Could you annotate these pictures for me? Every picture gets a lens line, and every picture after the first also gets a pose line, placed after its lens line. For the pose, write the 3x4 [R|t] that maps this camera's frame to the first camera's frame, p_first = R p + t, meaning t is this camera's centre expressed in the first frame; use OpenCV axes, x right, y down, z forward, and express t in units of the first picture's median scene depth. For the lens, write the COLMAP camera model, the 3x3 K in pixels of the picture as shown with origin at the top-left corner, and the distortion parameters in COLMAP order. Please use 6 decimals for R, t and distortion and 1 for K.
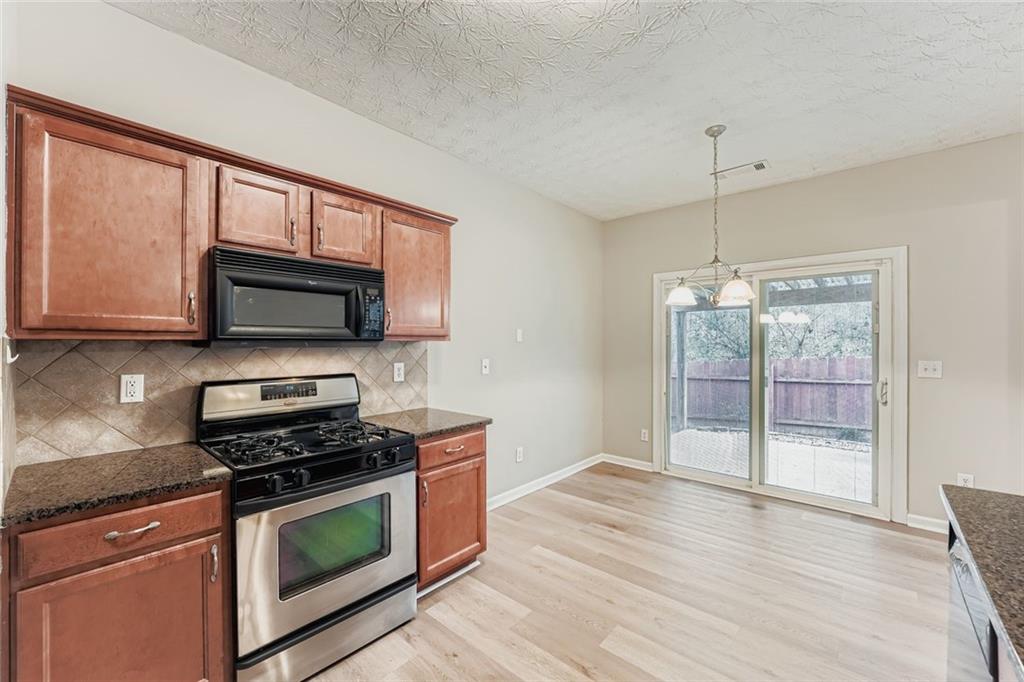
lens RADIAL K [[402.8, 0, 508.7], [0, 402.8, 345.1], [0, 0, 1]] dist [-0.027107, -0.000027]
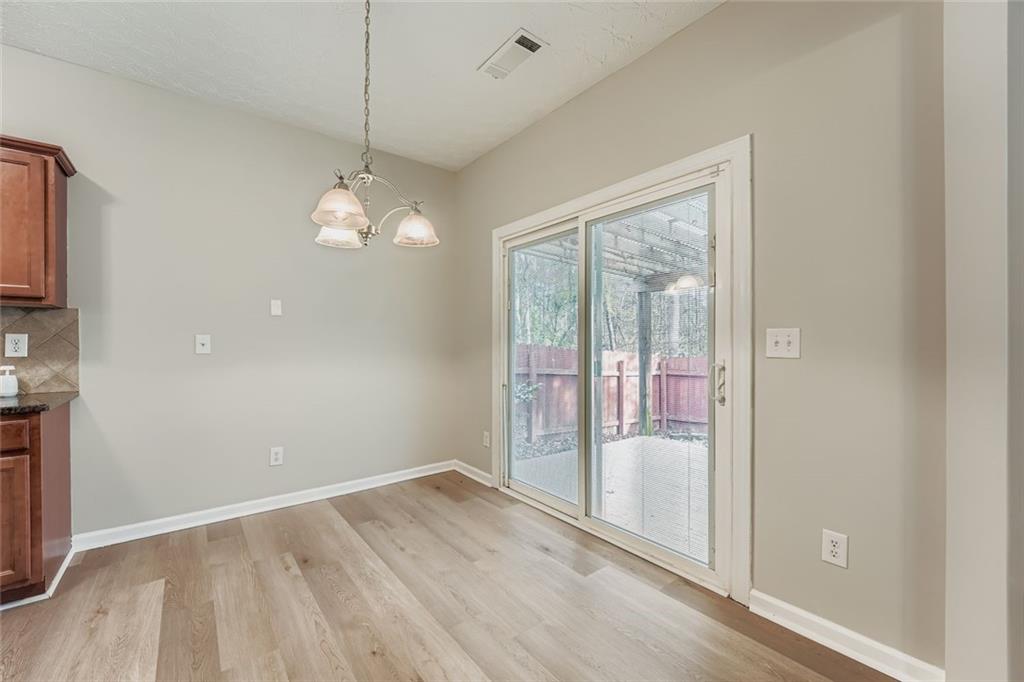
lens RADIAL K [[414.2, 0, 511.1], [0, 414.2, 346.3], [0, 0, 1]] dist [-0.003397, -0.000344]
pose [[0.986824, -0.001546, -0.161790, 0.724273], [0.002240, 0.999989, 0.004105, 0.059064], [0.161782, -0.004413, 0.986817, 0.308124]]
